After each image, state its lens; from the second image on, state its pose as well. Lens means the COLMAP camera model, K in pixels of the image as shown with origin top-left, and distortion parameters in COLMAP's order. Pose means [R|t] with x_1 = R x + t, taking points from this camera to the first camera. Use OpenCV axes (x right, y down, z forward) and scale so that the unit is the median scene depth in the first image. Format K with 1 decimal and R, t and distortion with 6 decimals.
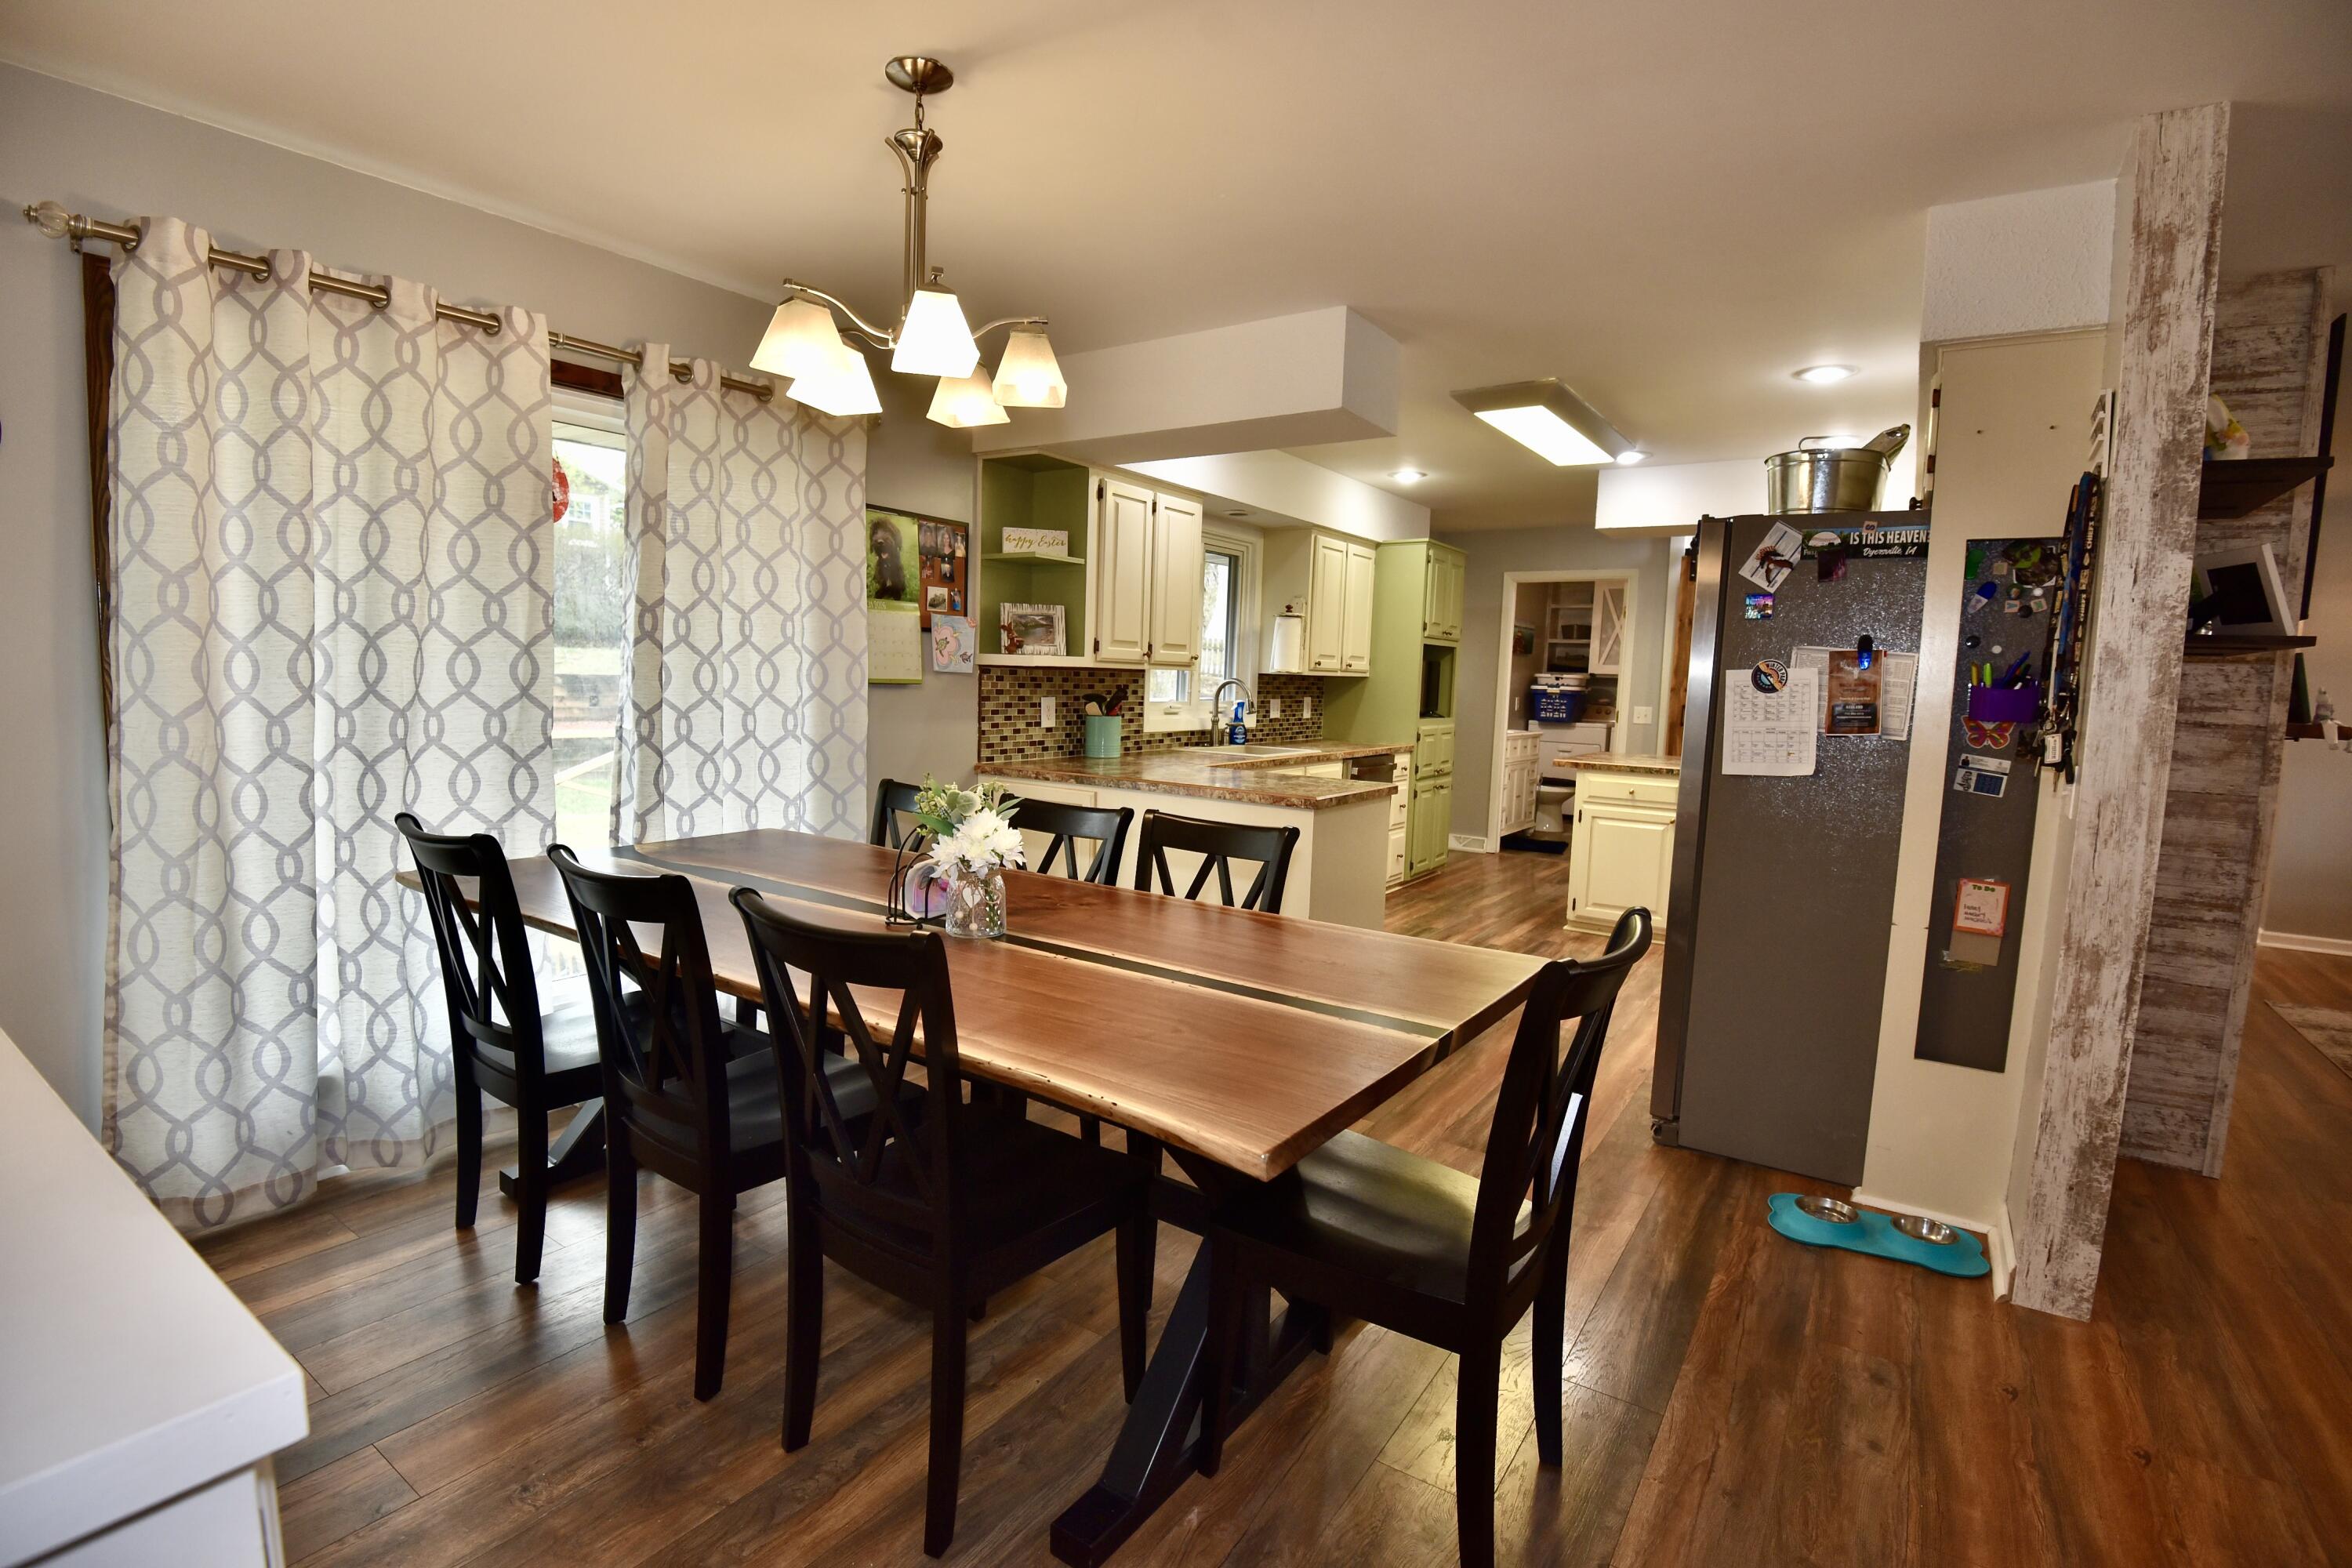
lens RADIAL K [[1078.4, 0, 1192.7], [0, 1078.4, 791.6], [0, 0, 1]] dist [-0.035472, -0.003595]
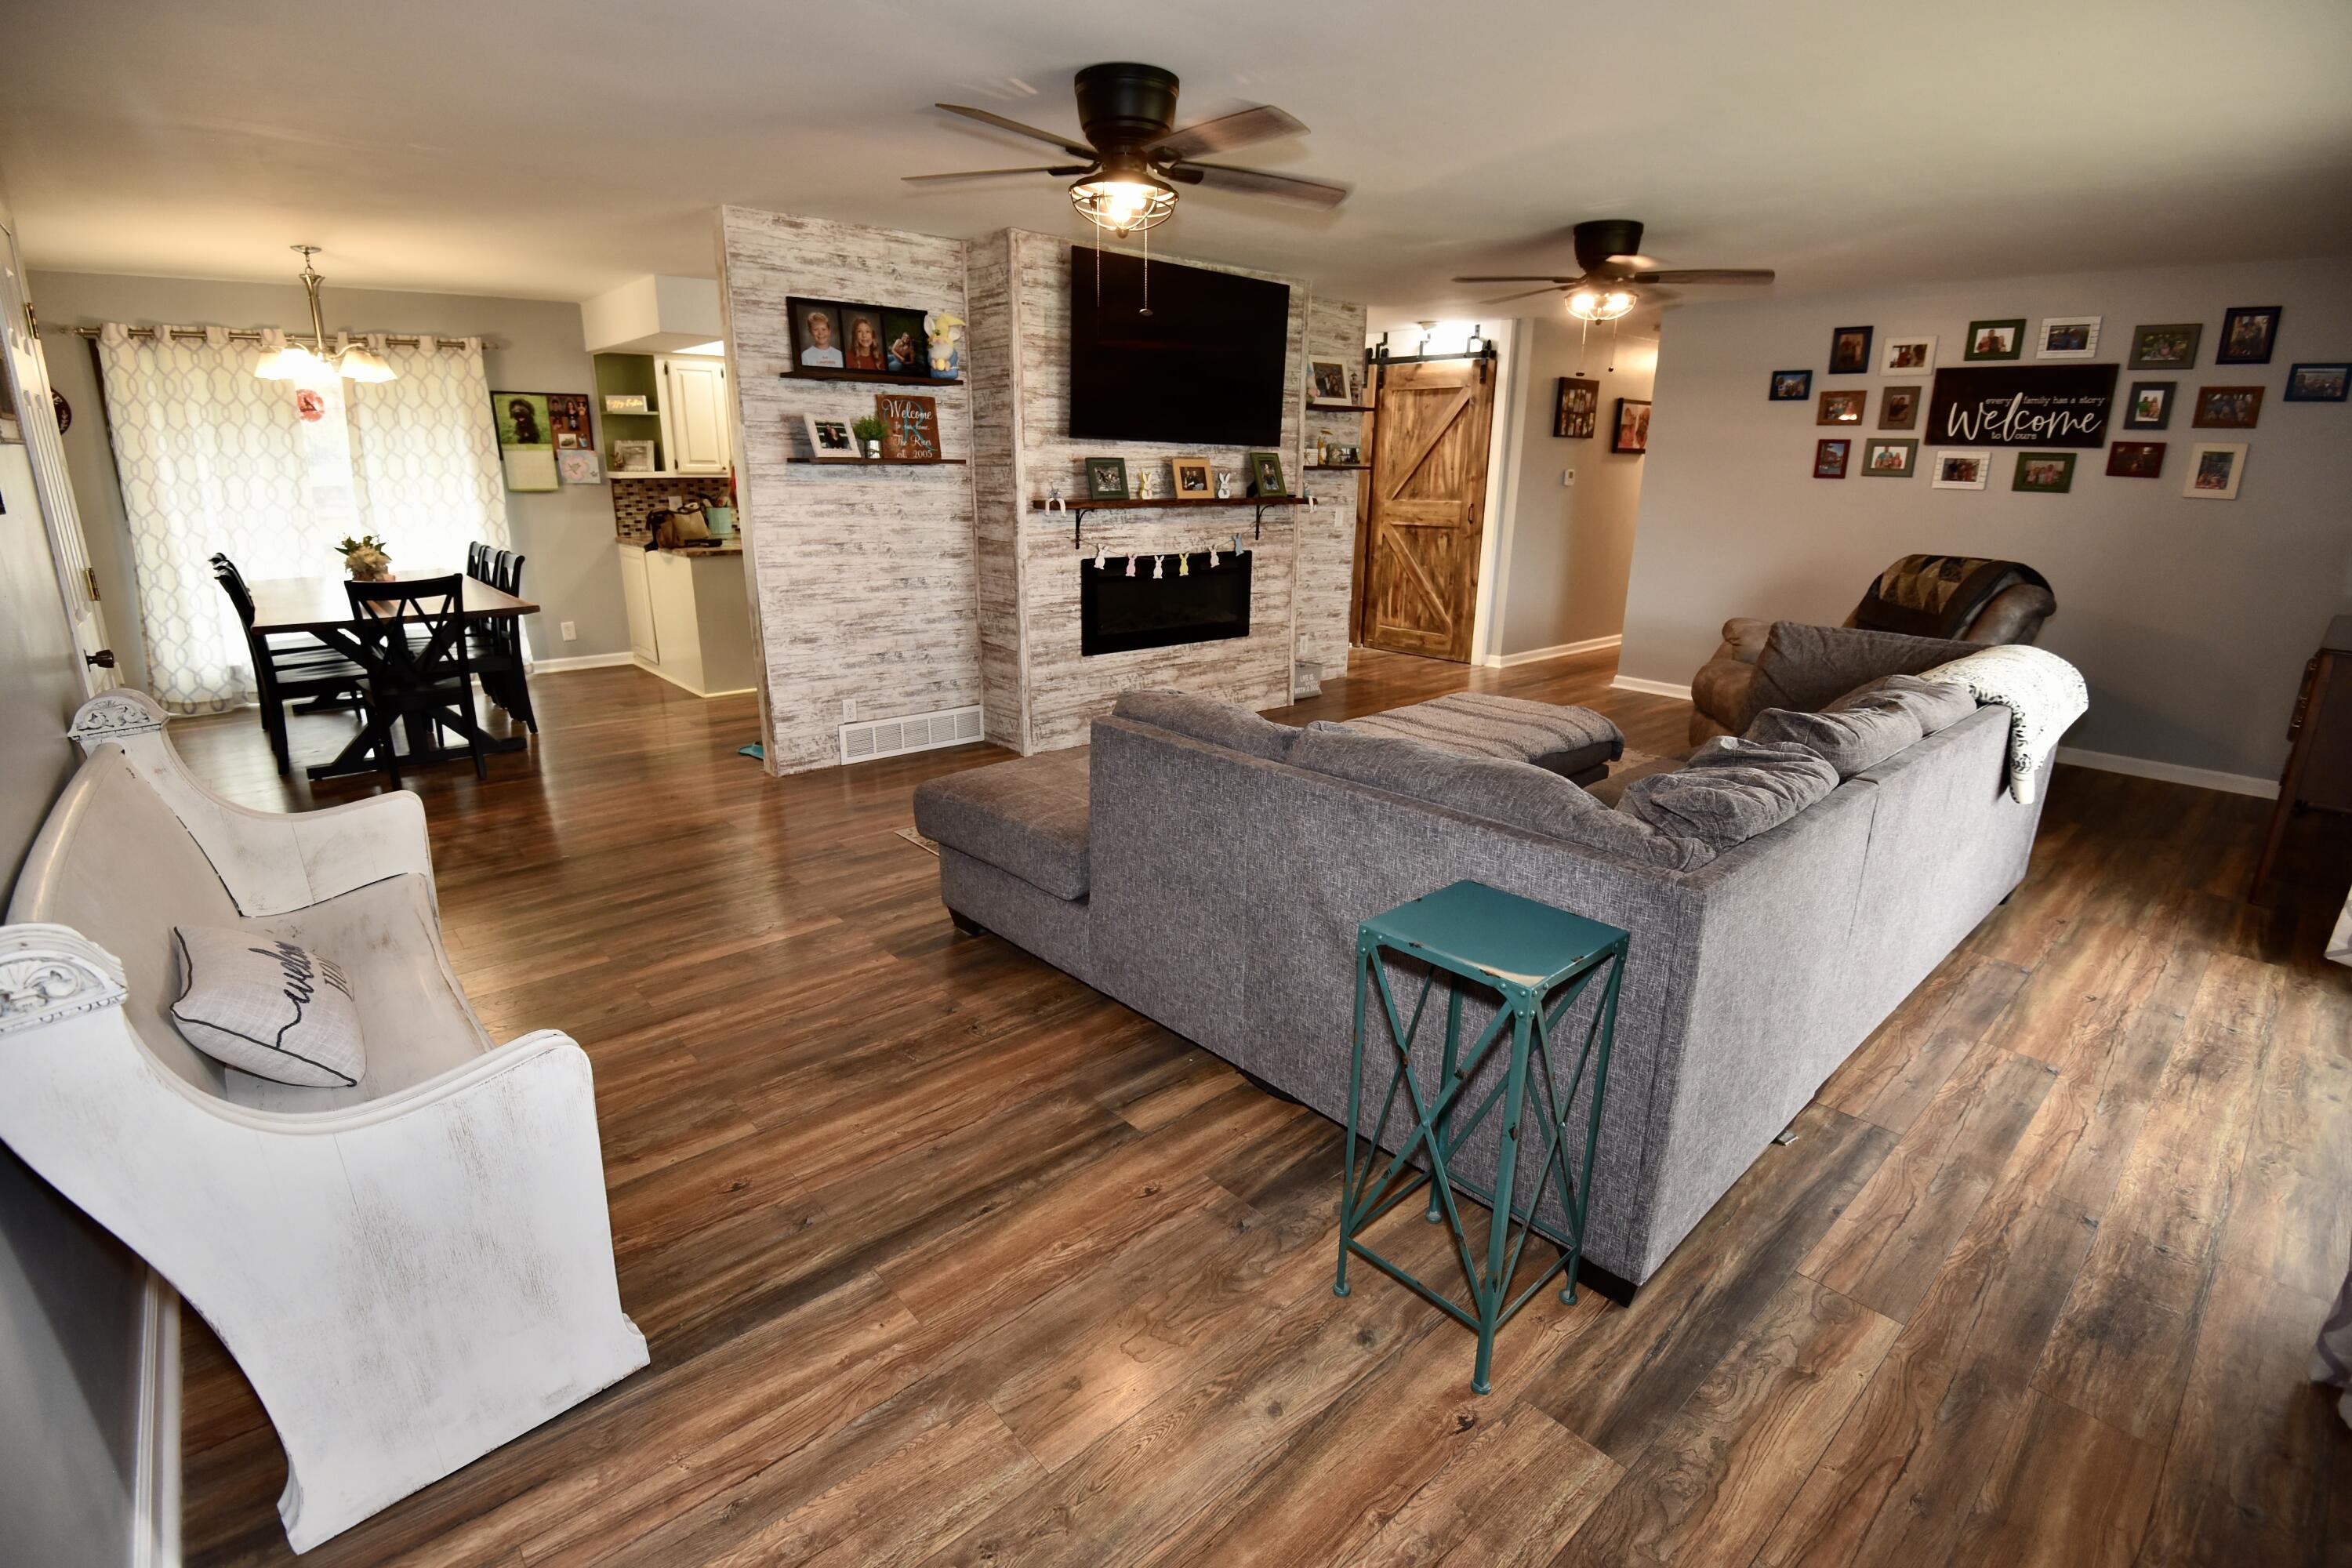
lens RADIAL K [[1078.4, 0, 1181.4], [0, 1078.4, 789.4], [0, 0, 1]] dist [-0.035472, -0.003595]
pose [[0.967453, 0.056322, -0.246702, 1.477208], [-0.010116, 0.982745, 0.184688, 0.063607], [0.252847, -0.176182, 0.951330, -0.627449]]
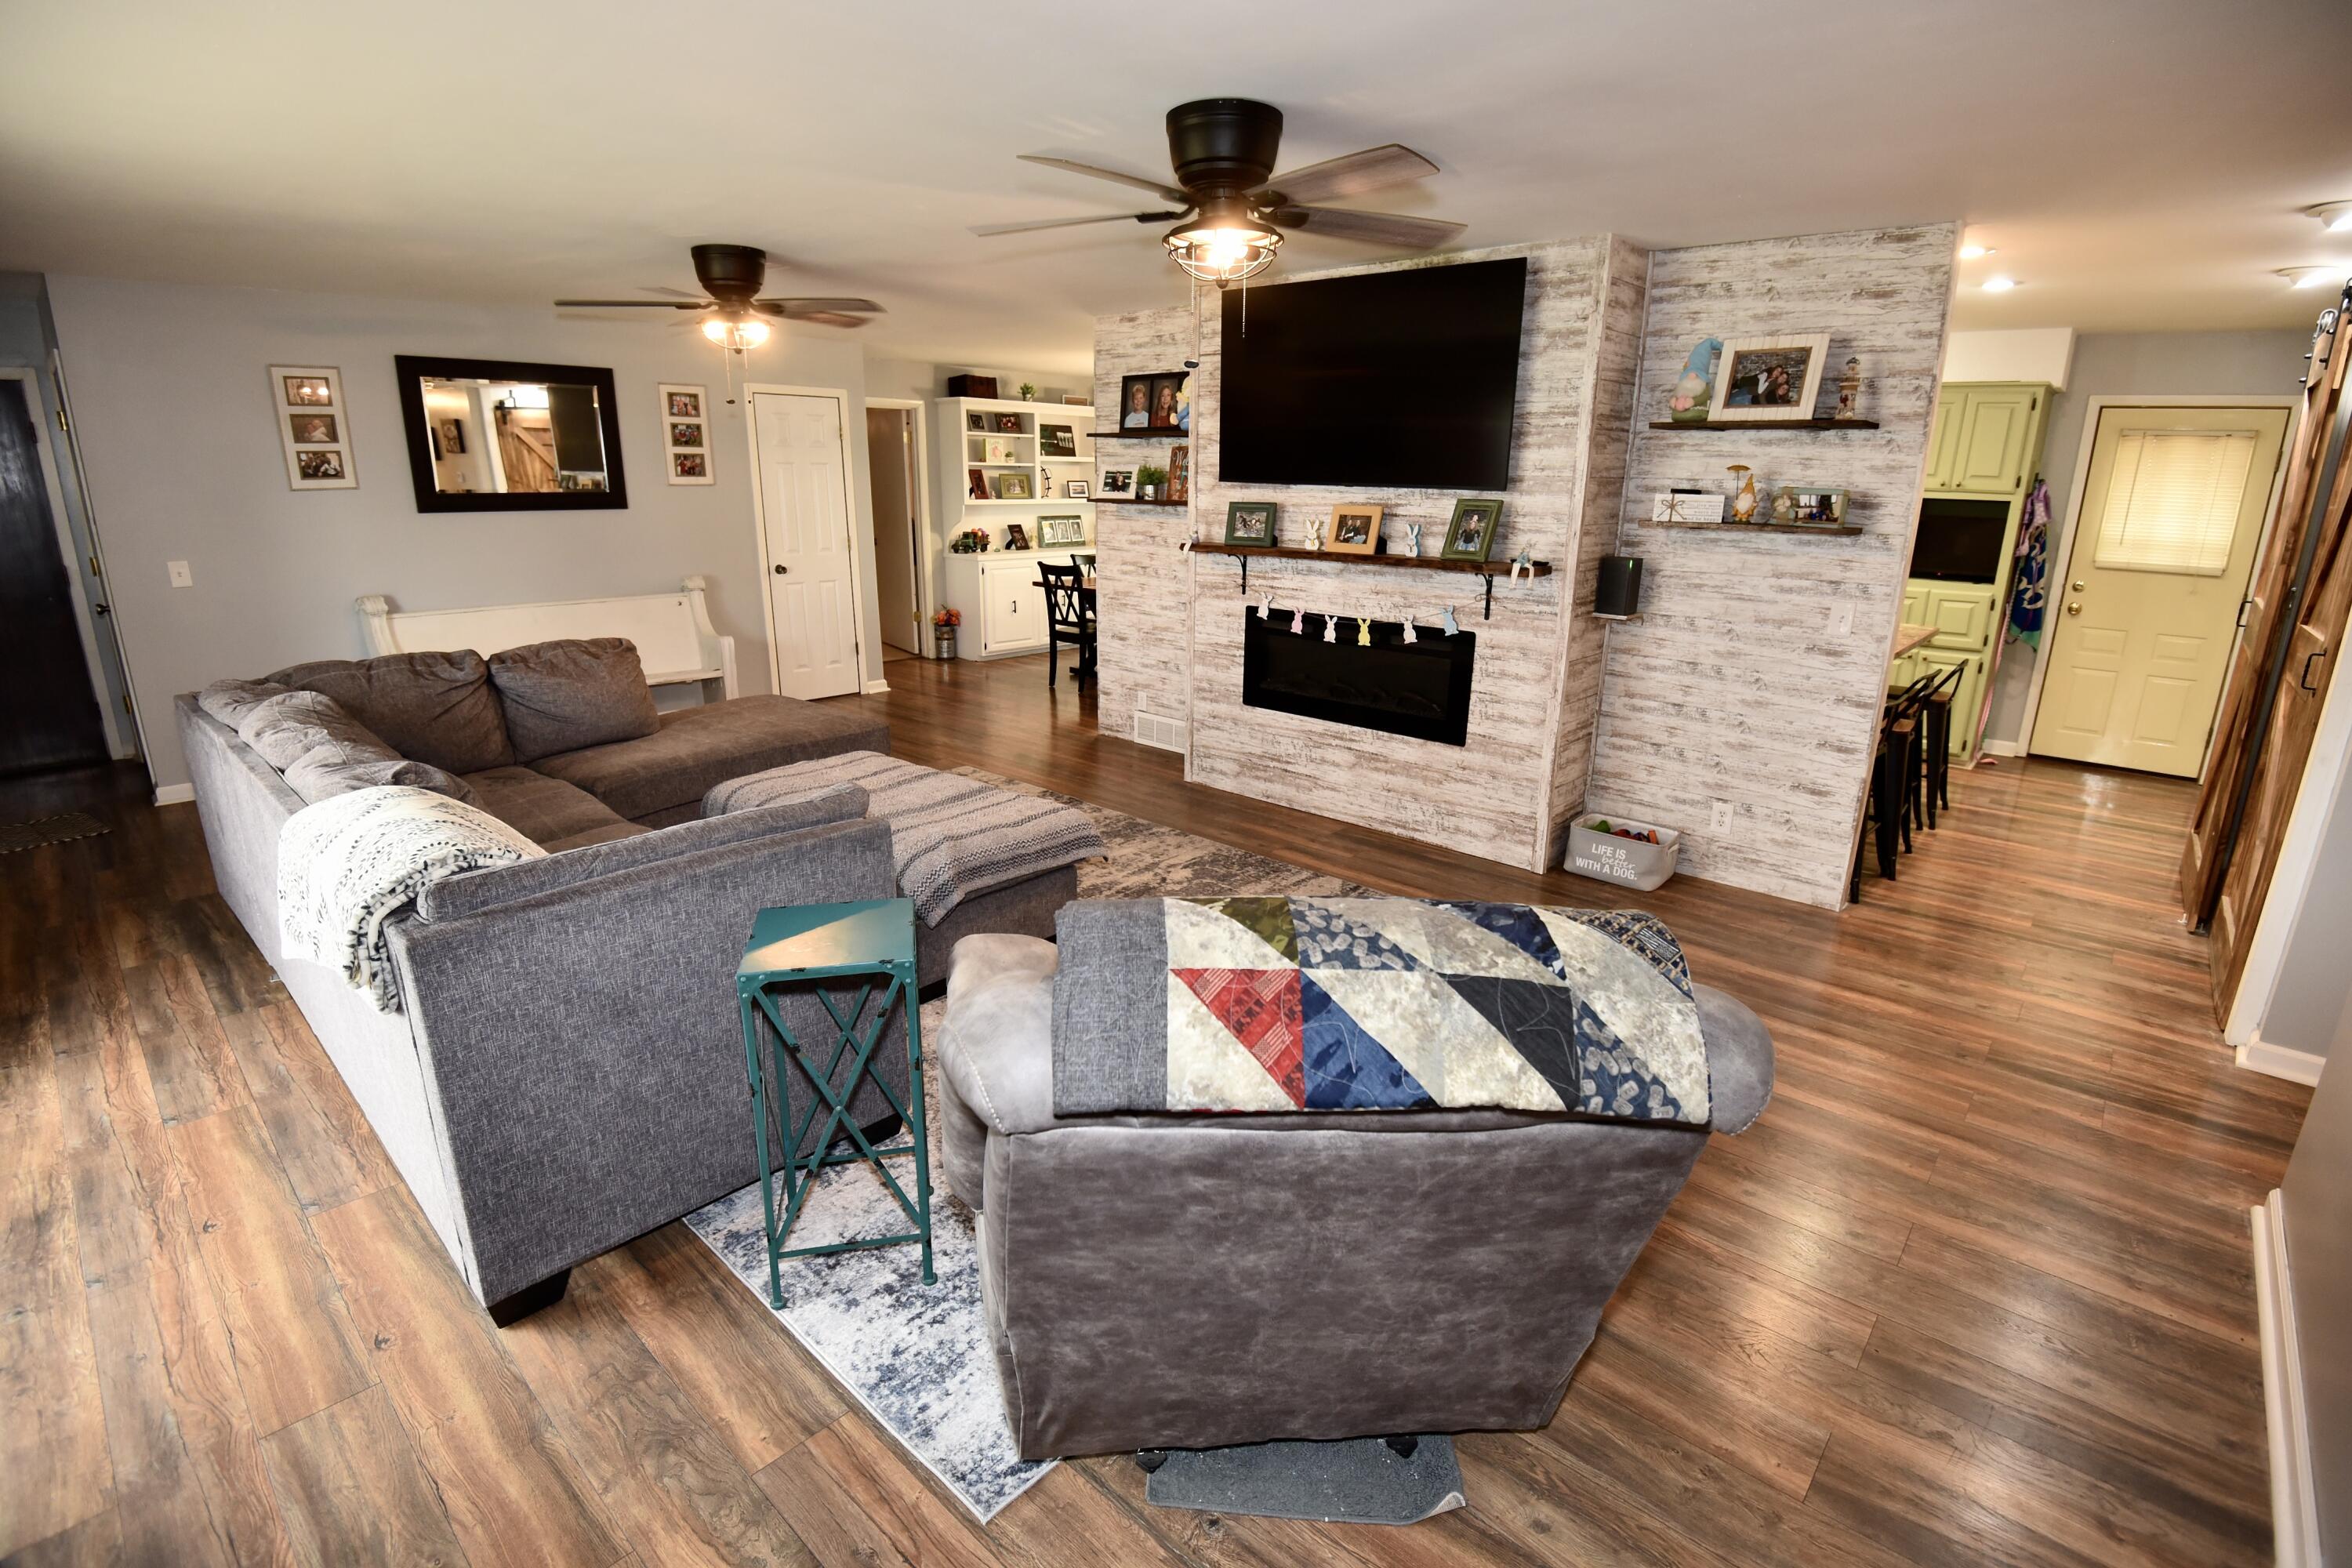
lens RADIAL K [[1078.4, 0, 1163.9], [0, 1078.4, 784.5], [0, 0, 1]] dist [-0.035472, -0.003595]
pose [[-0.145025, 0.243212, -0.959070, 2.483853], [-0.118292, 0.958103, 0.260854, -0.118148], [0.982331, 0.151281, -0.110179, 0.998156]]
